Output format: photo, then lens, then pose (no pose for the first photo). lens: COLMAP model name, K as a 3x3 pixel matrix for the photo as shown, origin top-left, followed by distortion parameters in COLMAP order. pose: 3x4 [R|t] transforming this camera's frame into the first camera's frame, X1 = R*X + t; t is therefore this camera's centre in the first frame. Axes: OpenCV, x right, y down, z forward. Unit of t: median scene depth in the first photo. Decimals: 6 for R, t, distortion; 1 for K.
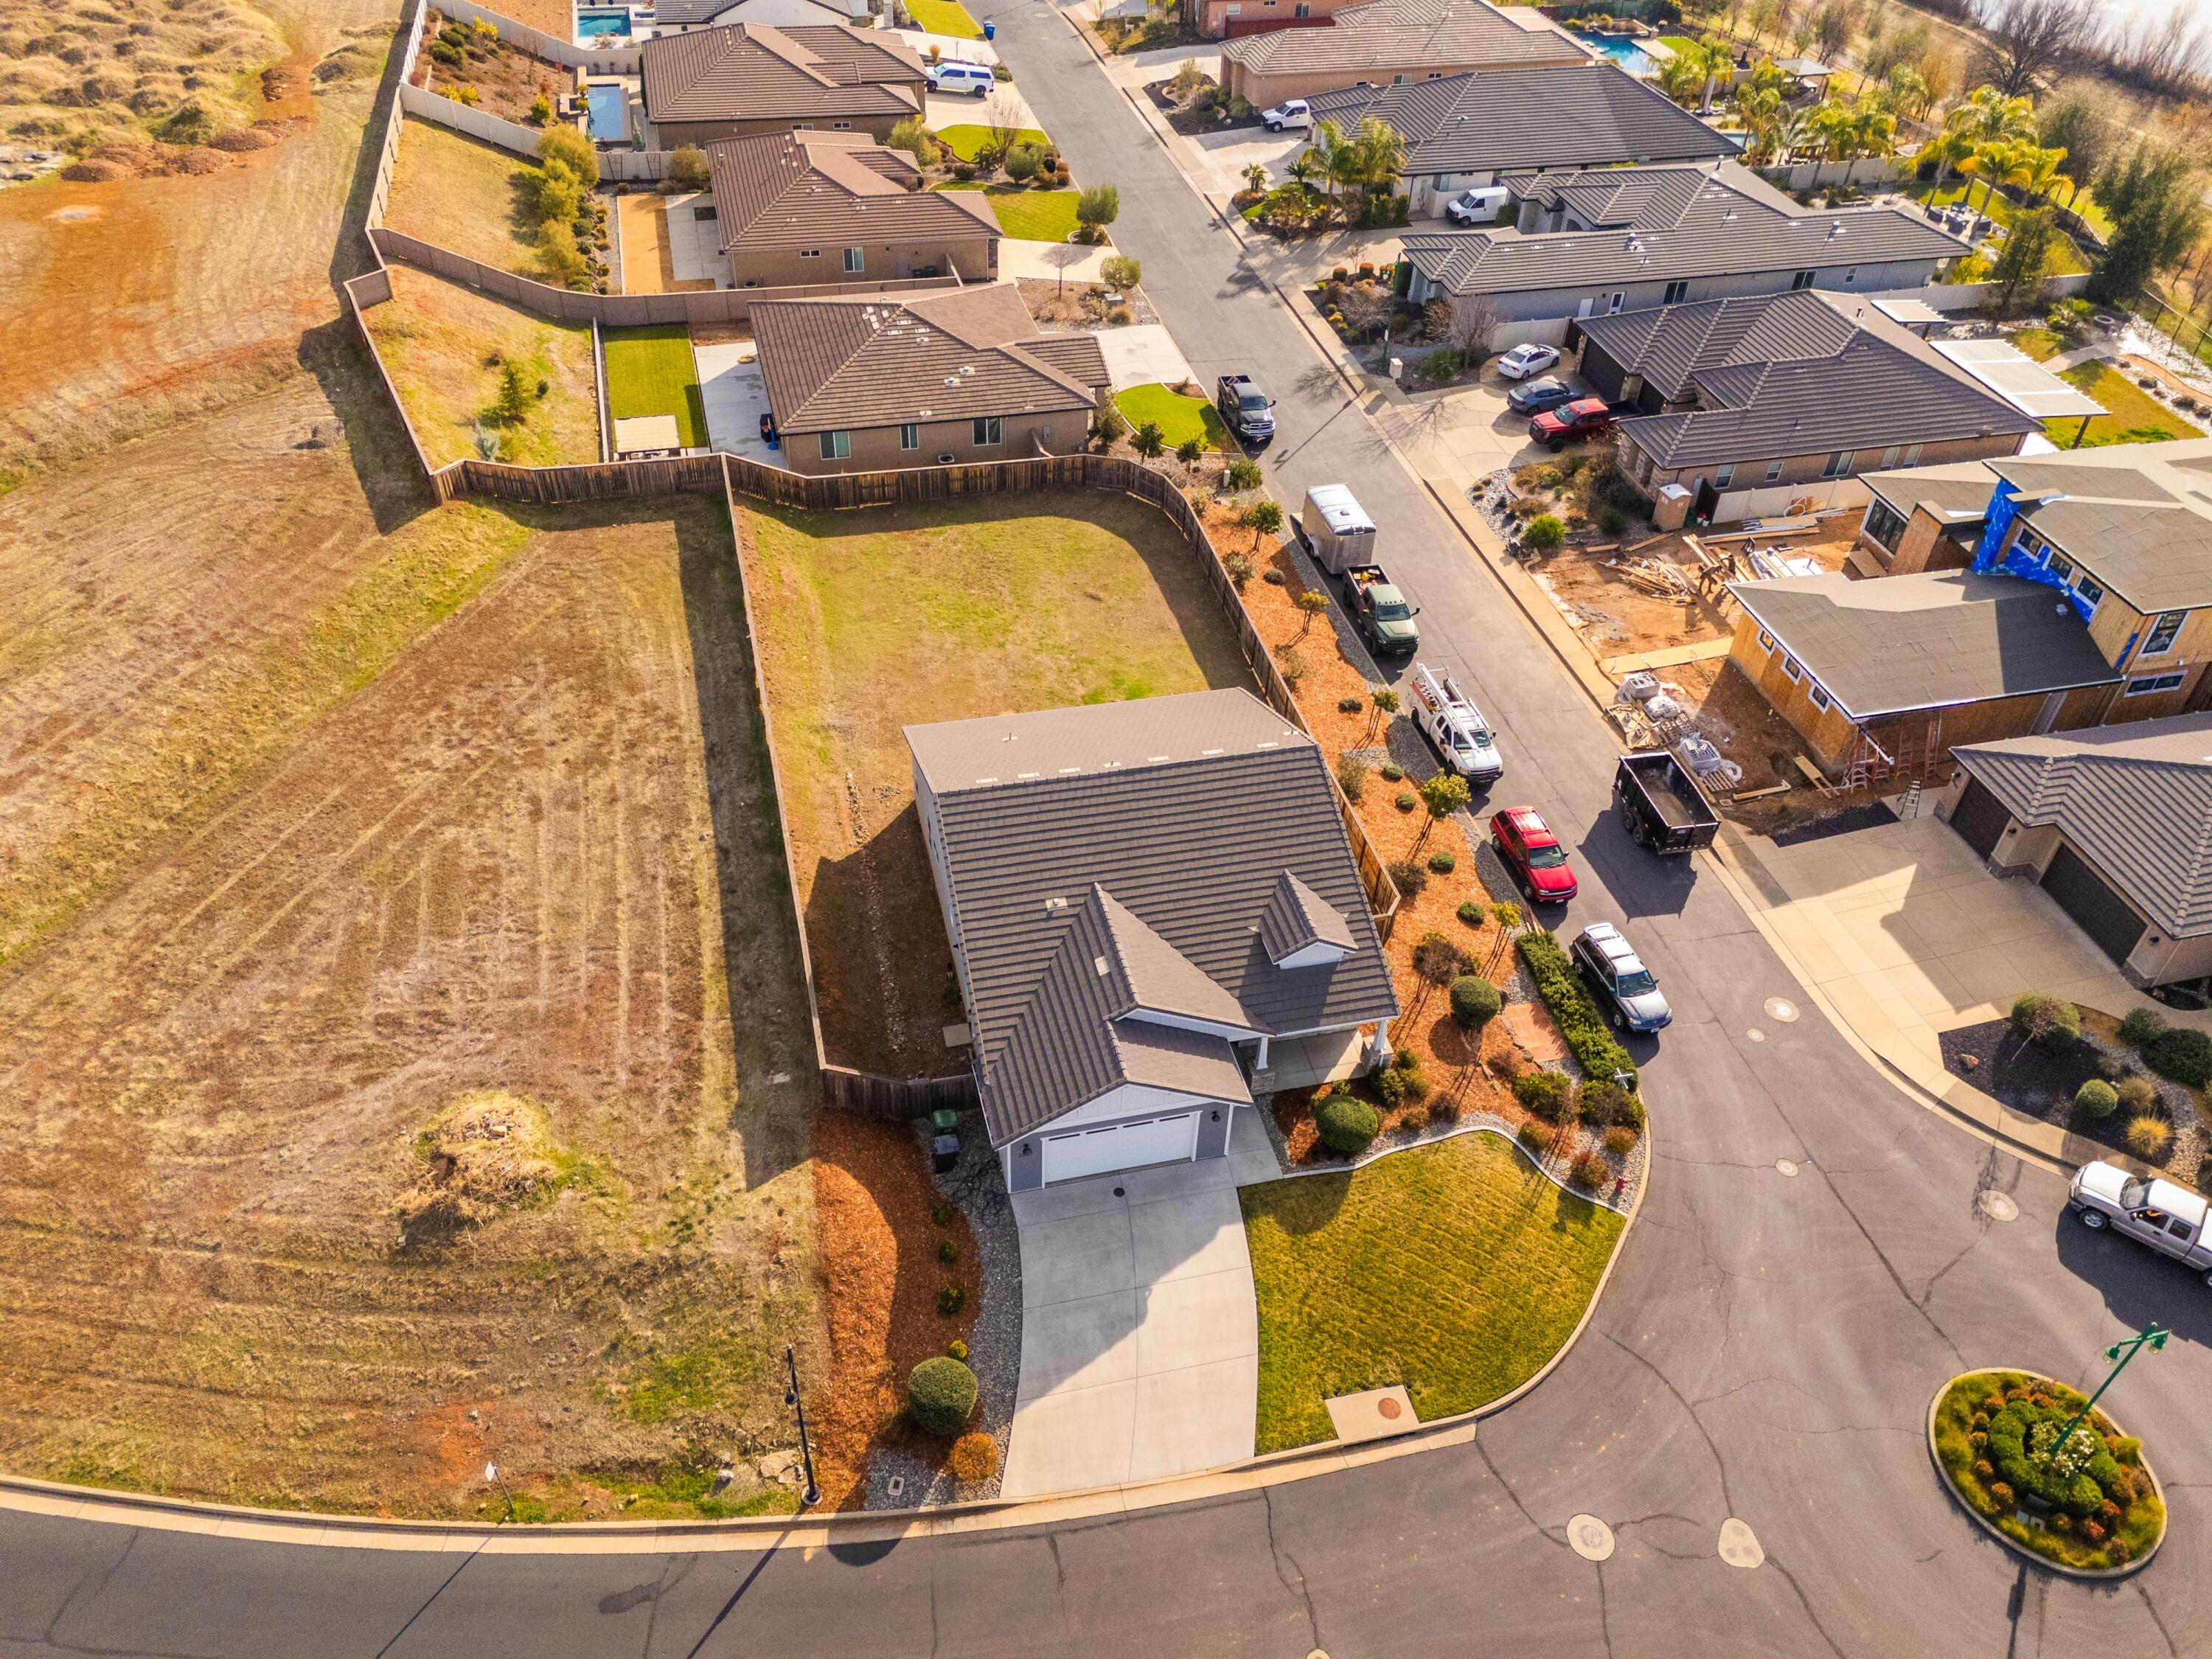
lens RADIAL K [[1622.0, 0, 1111.4], [0, 1622.0, 843.0], [0, 0, 1]] dist [0.070176, -0.068150]
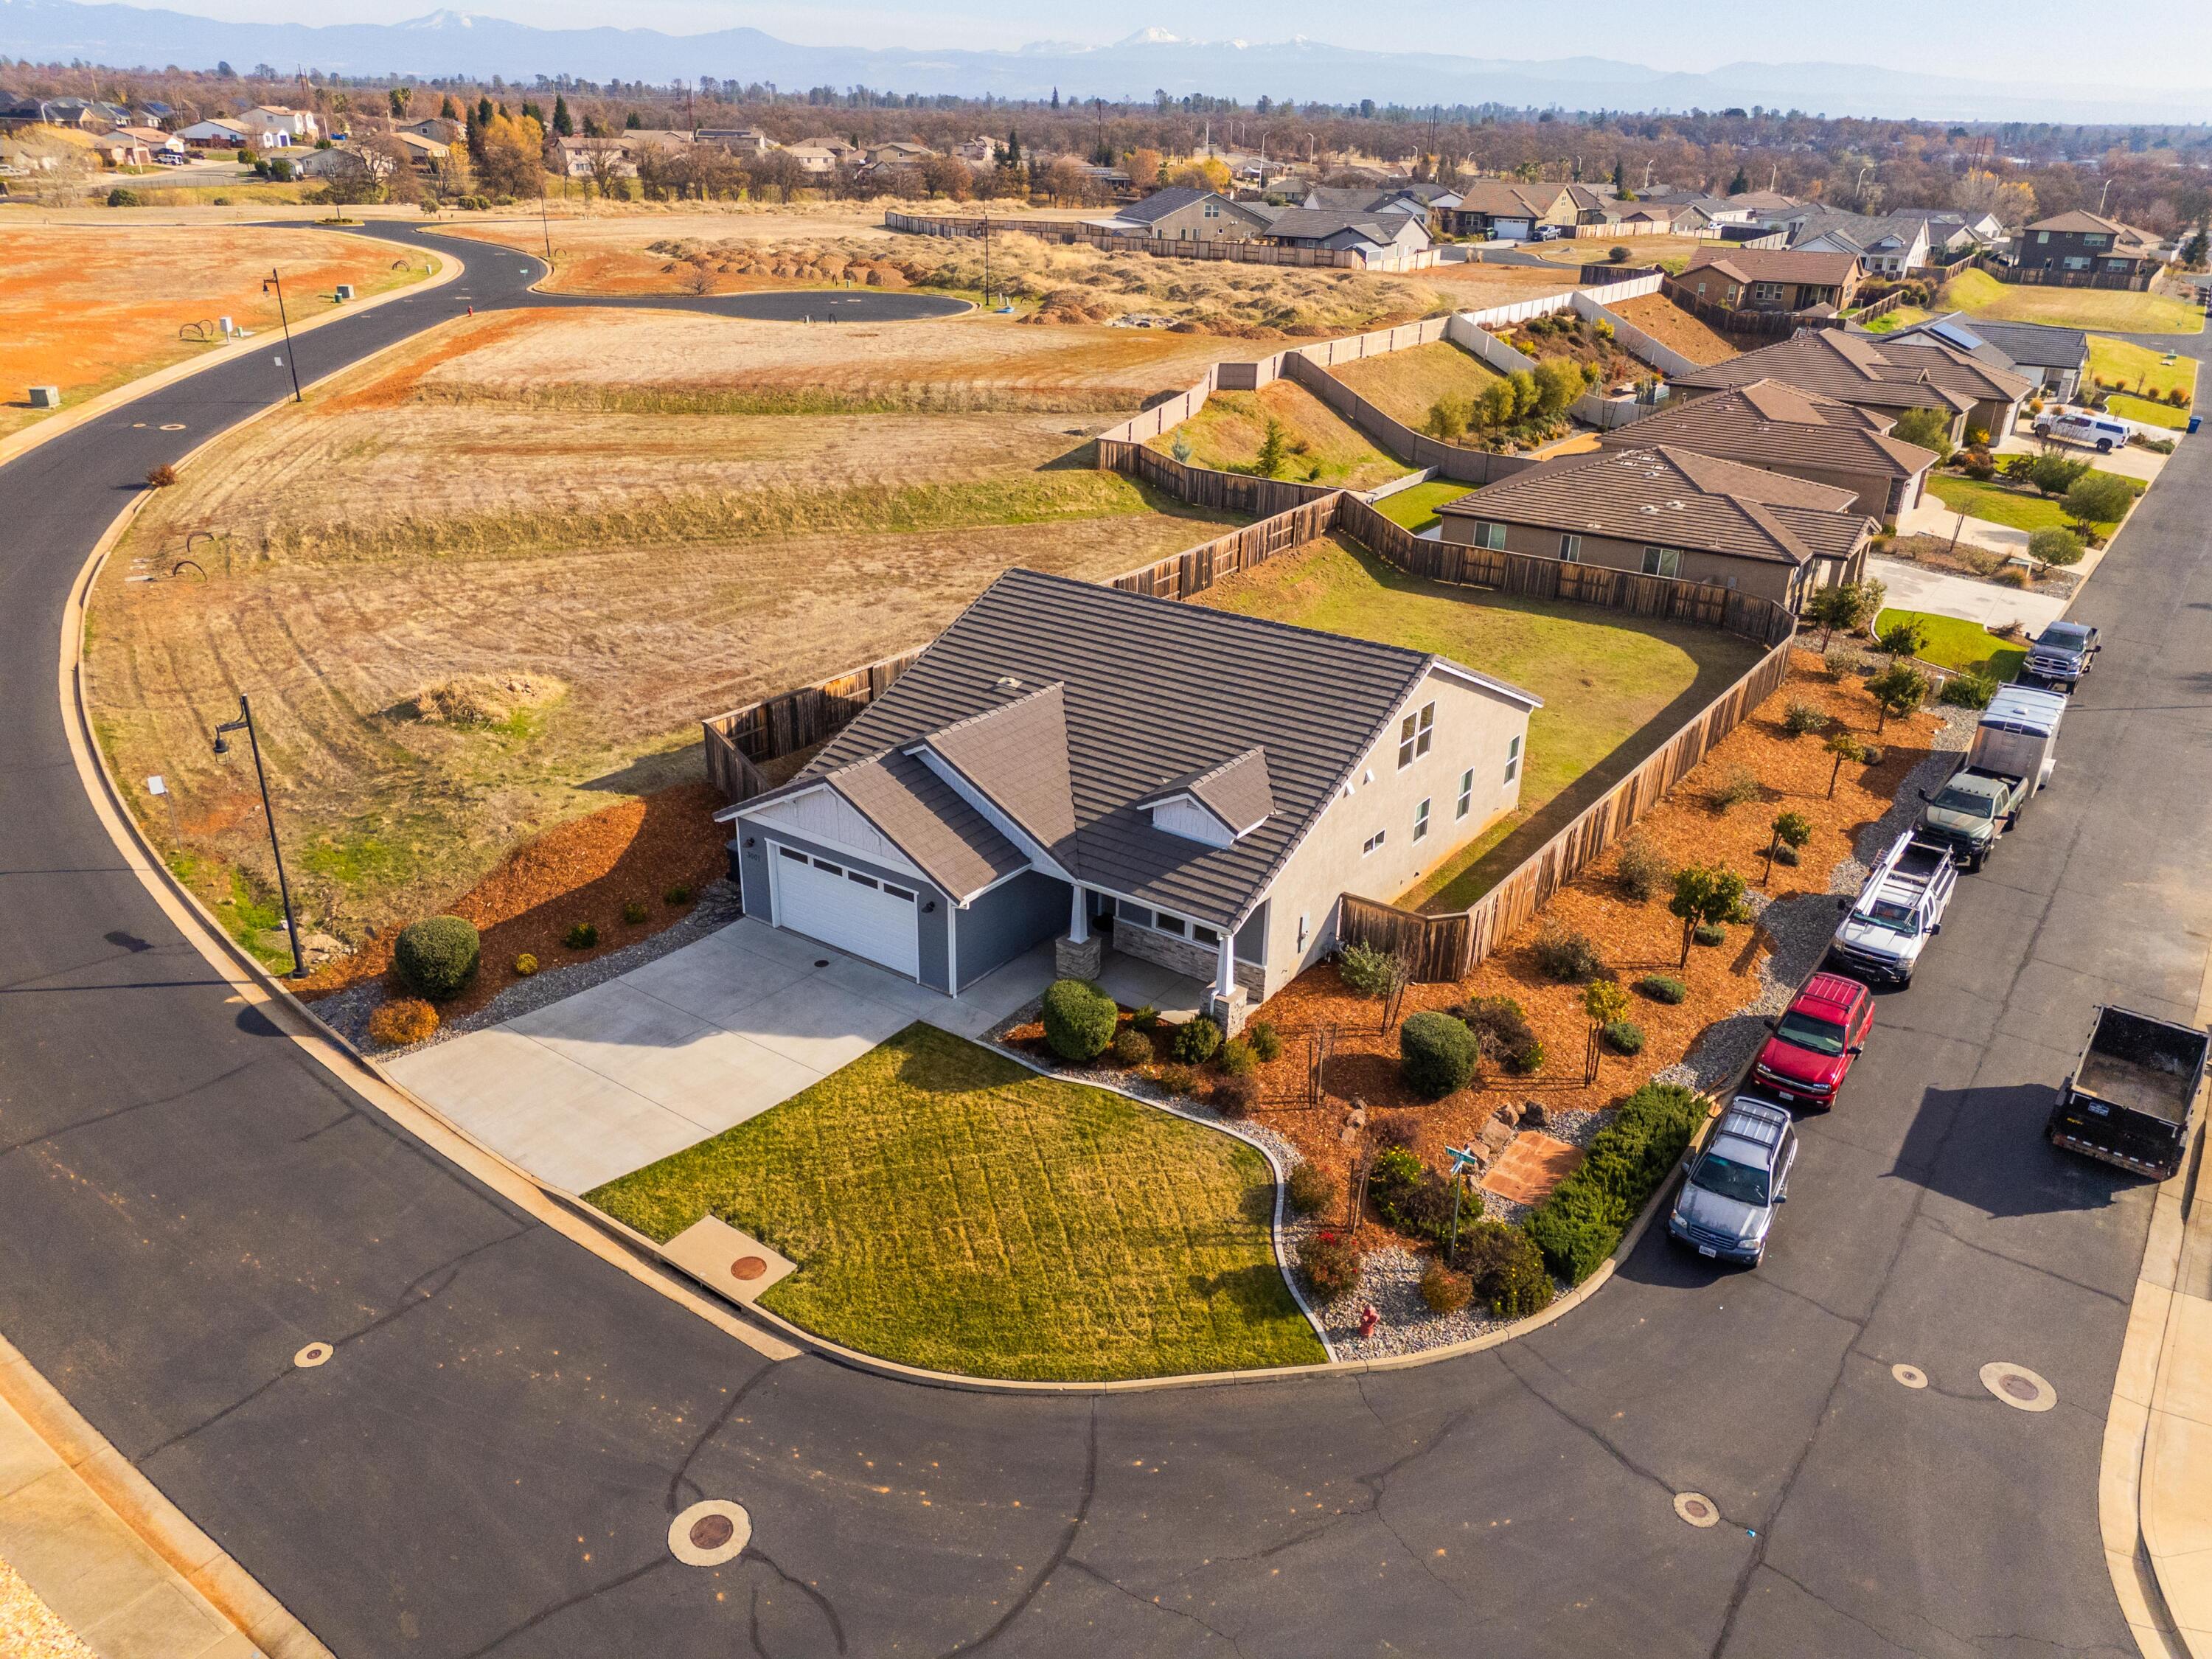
lens RADIAL K [[1622.0, 0, 1111.4], [0, 1622.0, 843.0], [0, 0, 1]] dist [0.070176, -0.068150]
pose [[0.654759, 0.292459, -0.696964, 0.600348], [-0.501469, 0.858018, -0.111062, 0.173876], [0.565526, 0.422224, 0.708454, 0.476122]]
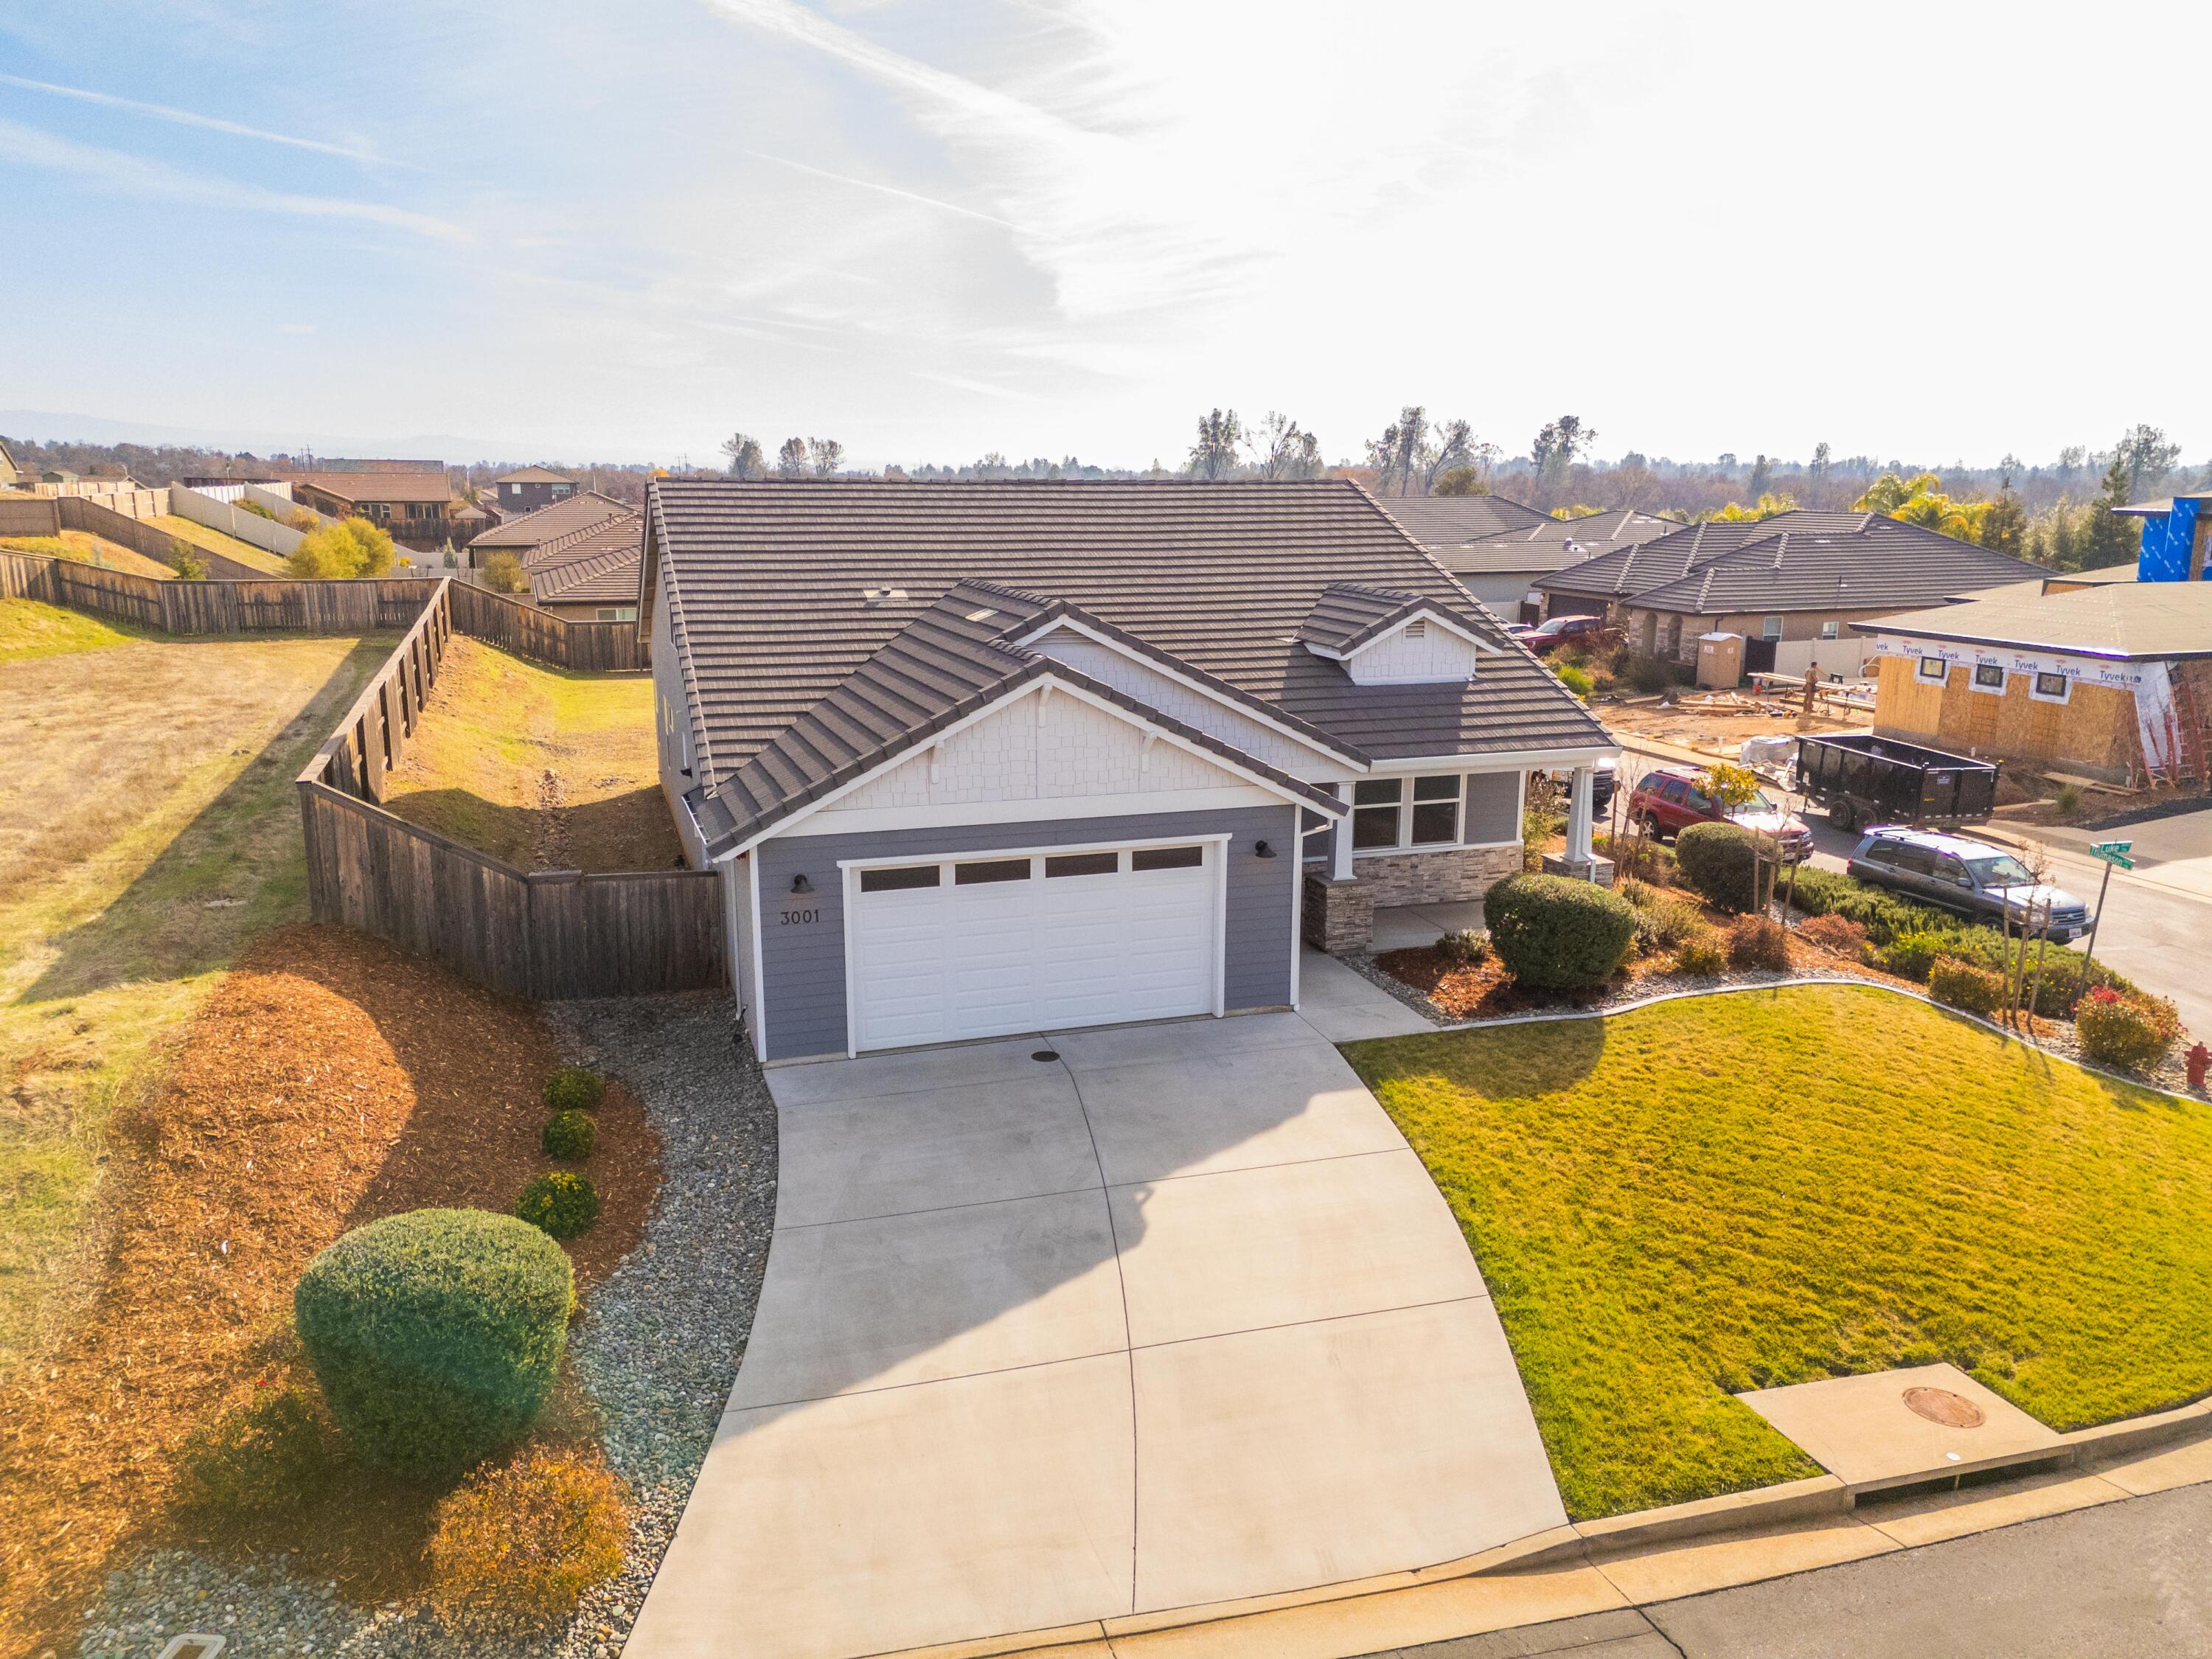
lens RADIAL K [[1622.0, 0, 1111.4], [0, 1622.0, 843.0], [0, 0, 1]] dist [0.070176, -0.068150]
pose [[0.996246, -0.045846, 0.073432, -0.005736], [0.075517, 0.874960, -0.478269, 0.344332], [-0.042323, 0.482019, 0.875138, 0.600561]]
